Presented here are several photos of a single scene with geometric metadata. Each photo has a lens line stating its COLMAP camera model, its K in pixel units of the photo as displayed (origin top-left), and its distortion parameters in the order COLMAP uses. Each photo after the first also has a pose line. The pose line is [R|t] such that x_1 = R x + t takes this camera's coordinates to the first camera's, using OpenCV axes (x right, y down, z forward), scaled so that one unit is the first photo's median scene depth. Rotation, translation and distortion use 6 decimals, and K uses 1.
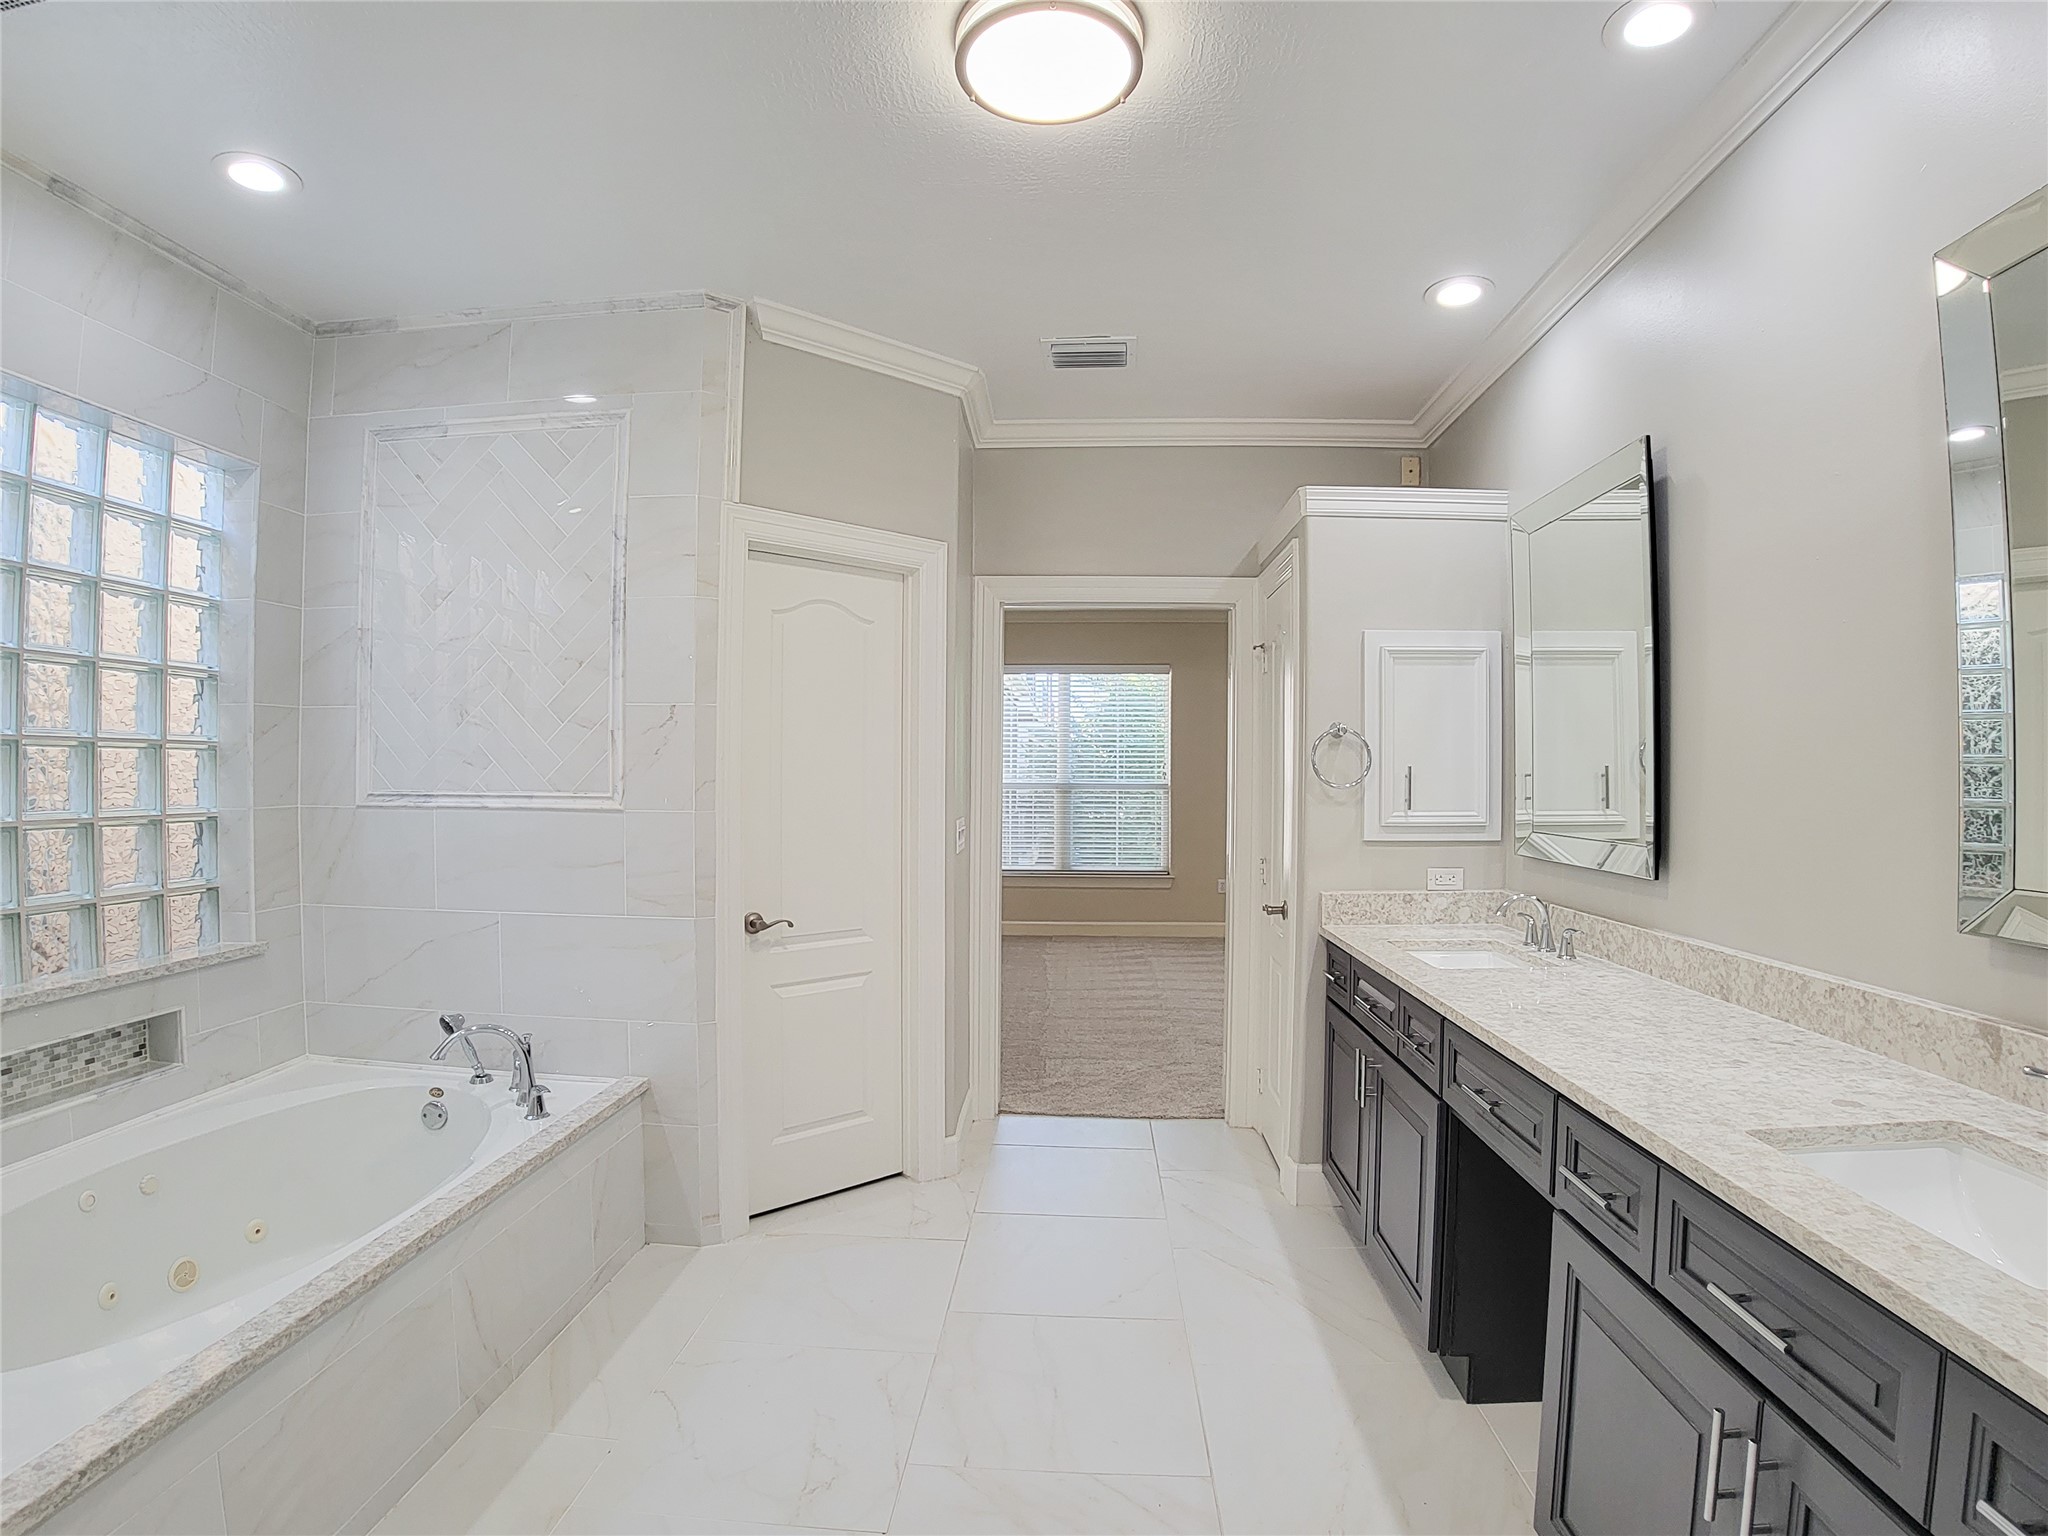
lens RADIAL K [[831.6, 0, 1024.0], [0, 831.6, 768.0], [0, 0, 1]] dist [-0.000209, -0.000673]
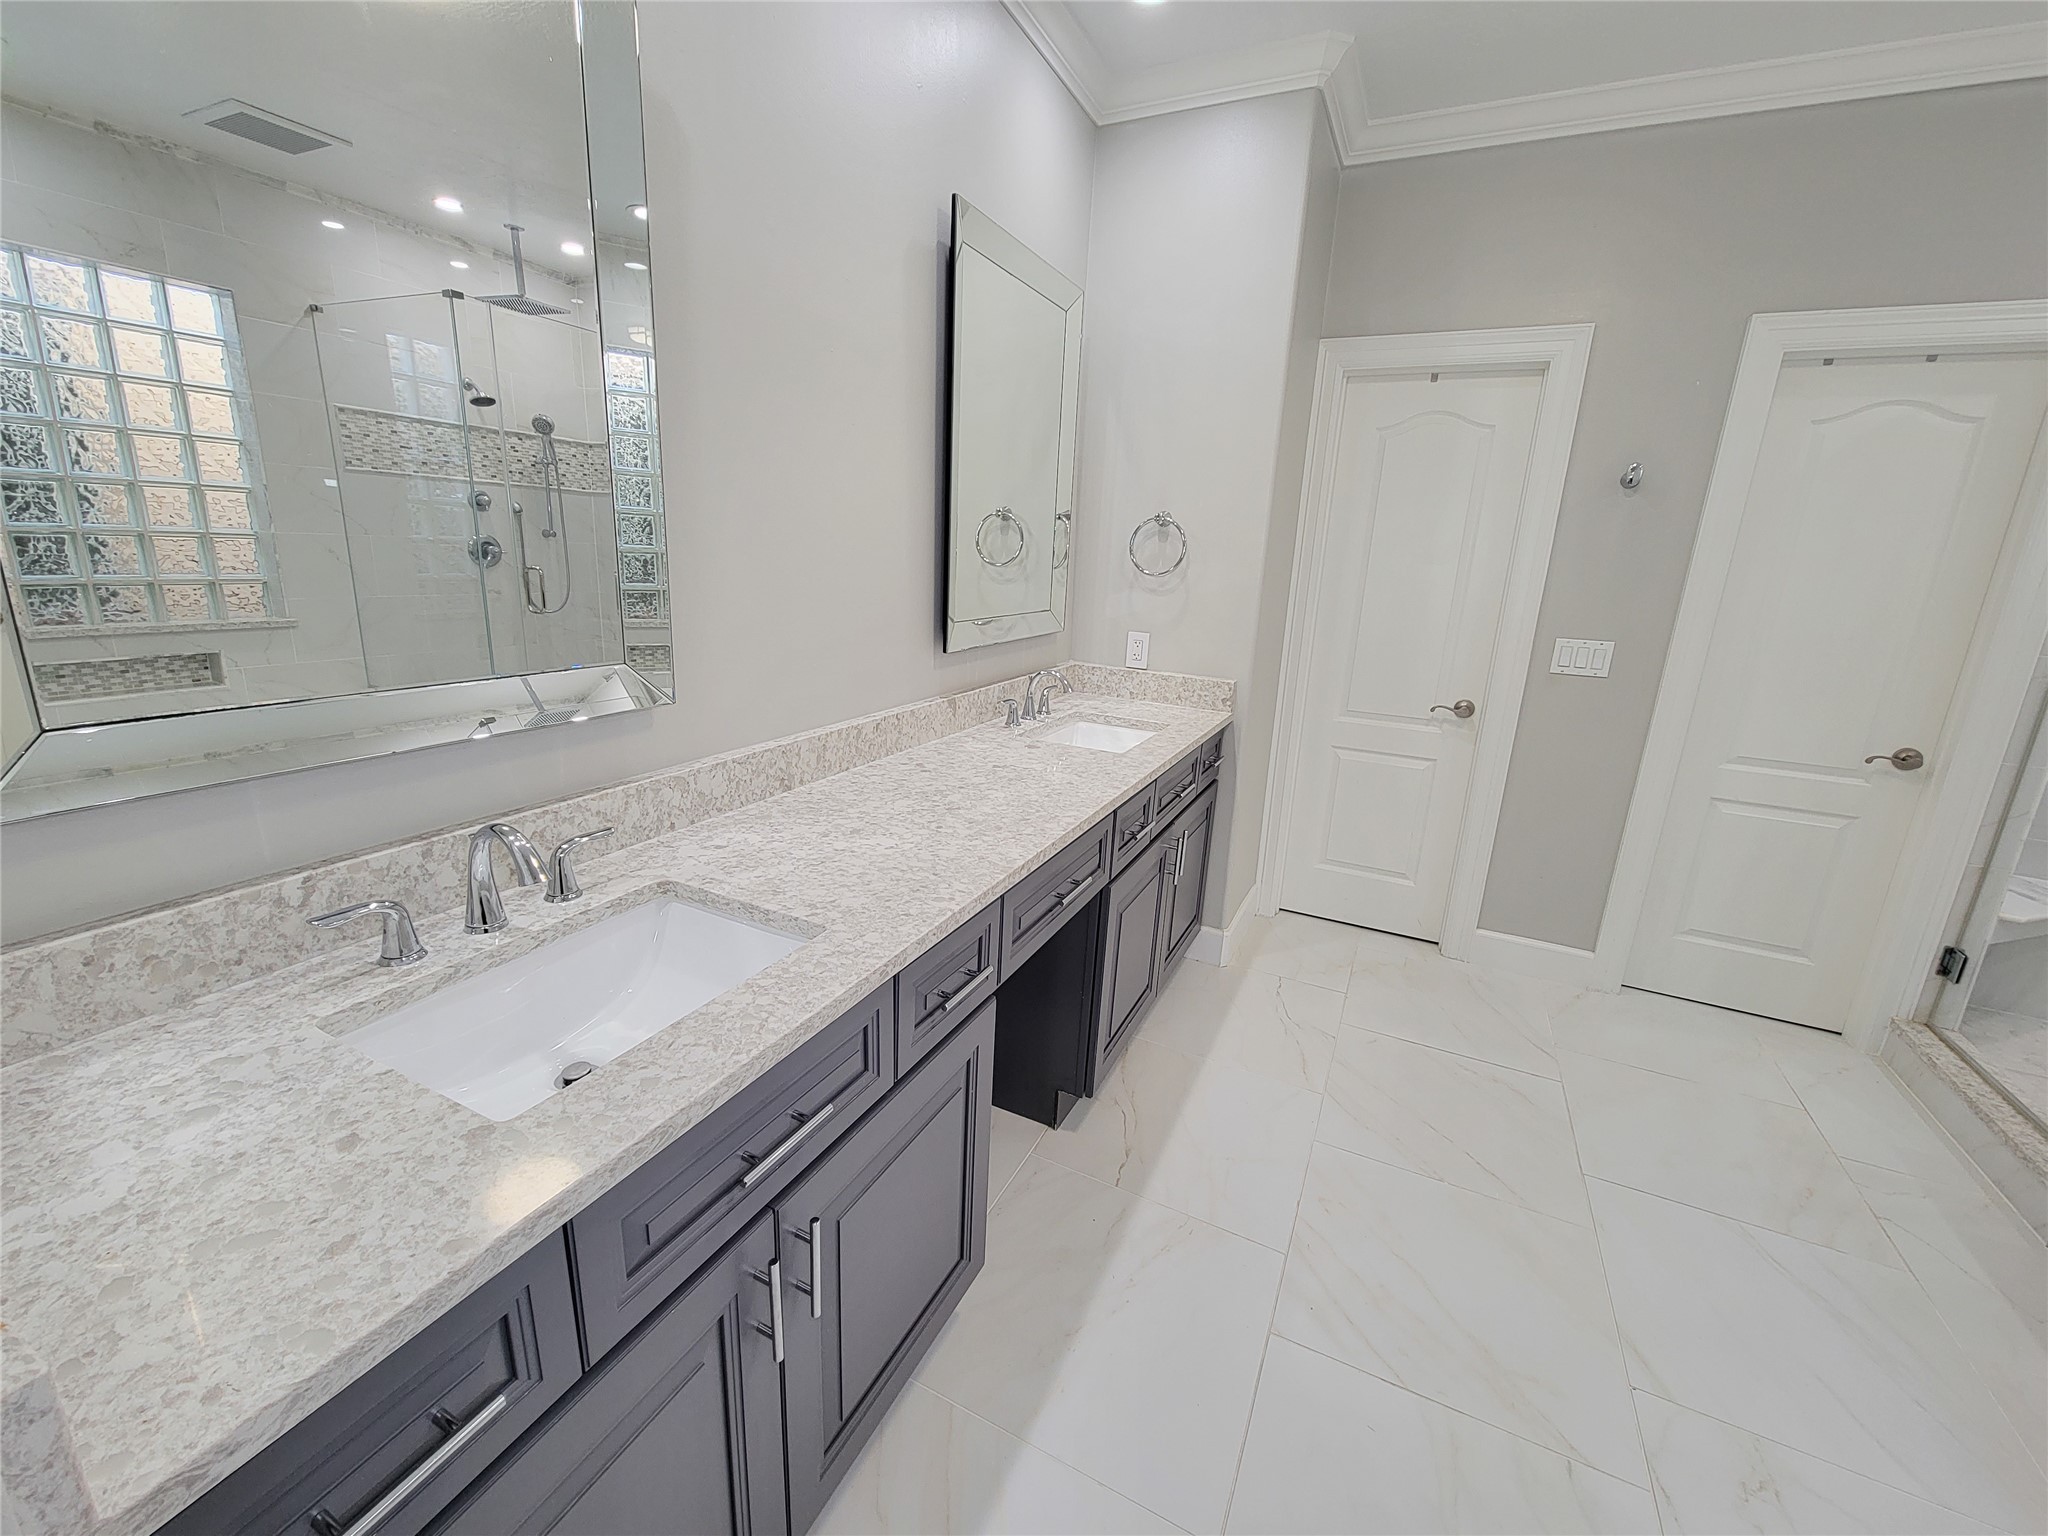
lens RADIAL K [[831.6, 0, 1024.0], [0, 831.6, 768.0], [0, 0, 1]] dist [-0.000209, -0.000673]
pose [[-0.934105, -0.140039, 0.328385, 0.295822], [-0.055679, 0.965743, 0.253457, -0.011687], [-0.352629, 0.218472, -0.909903, 1.999570]]
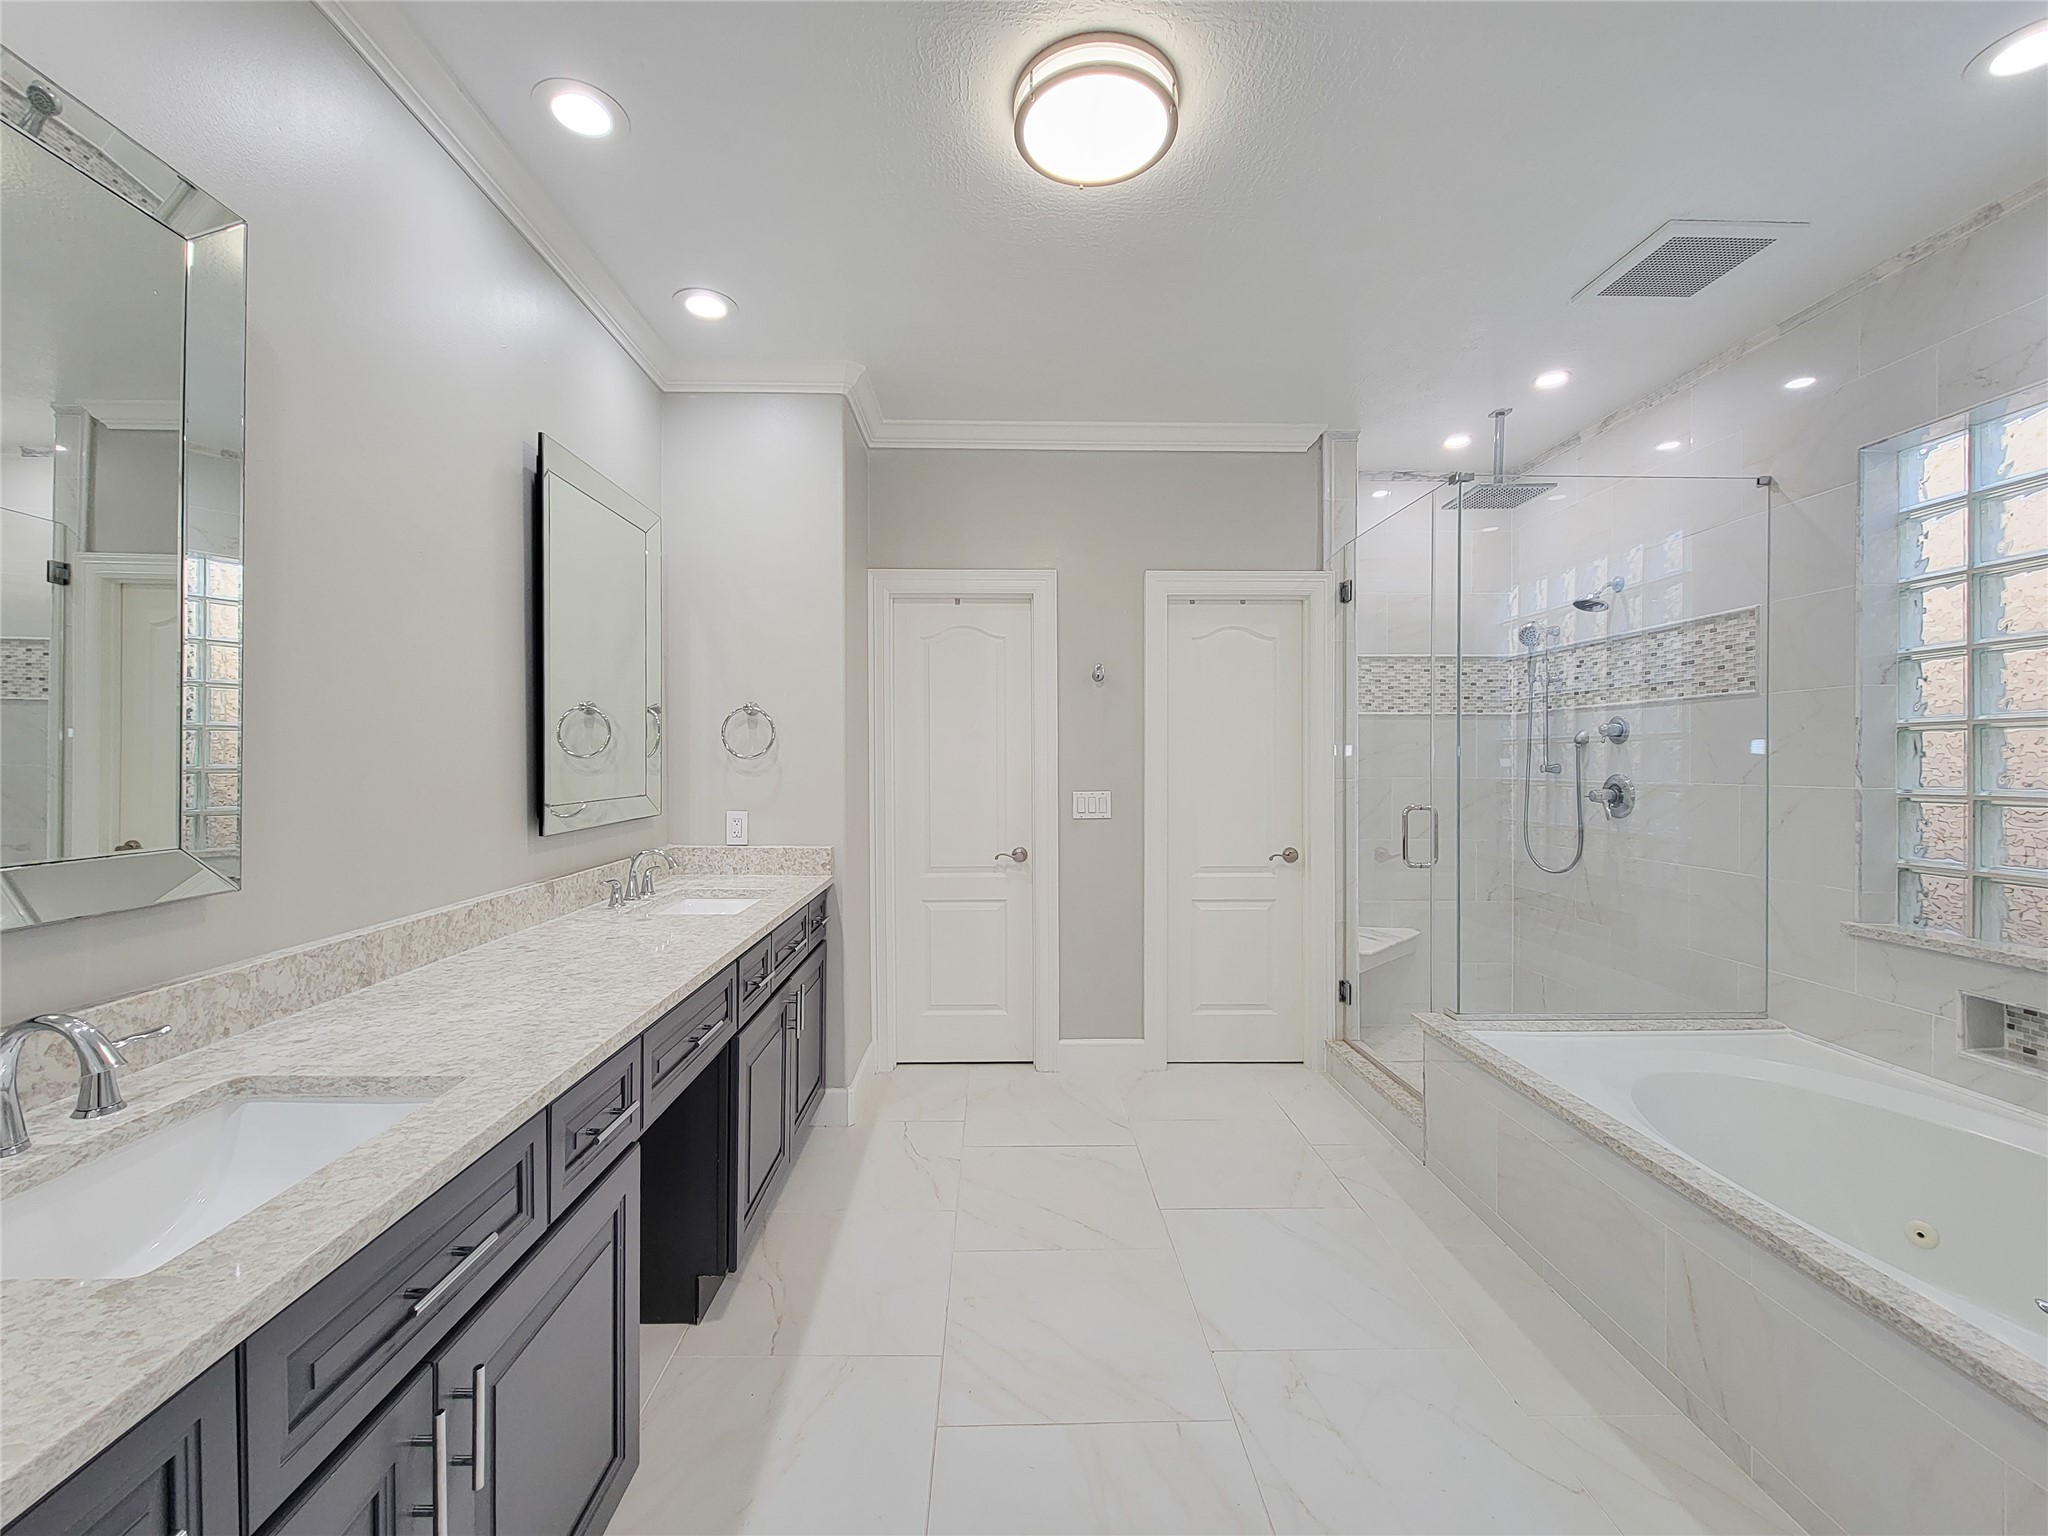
lens RADIAL K [[866.8, 0, 1027.0], [0, 866.8, 770.2], [0, 0, 1]] dist [0.008770, -0.006509]
pose [[-0.992208, -0.007025, -0.124392, 0.282032], [-0.006887, 0.999975, -0.001541, 0.046904], [0.124400, -0.000672, -0.992232, 2.263806]]
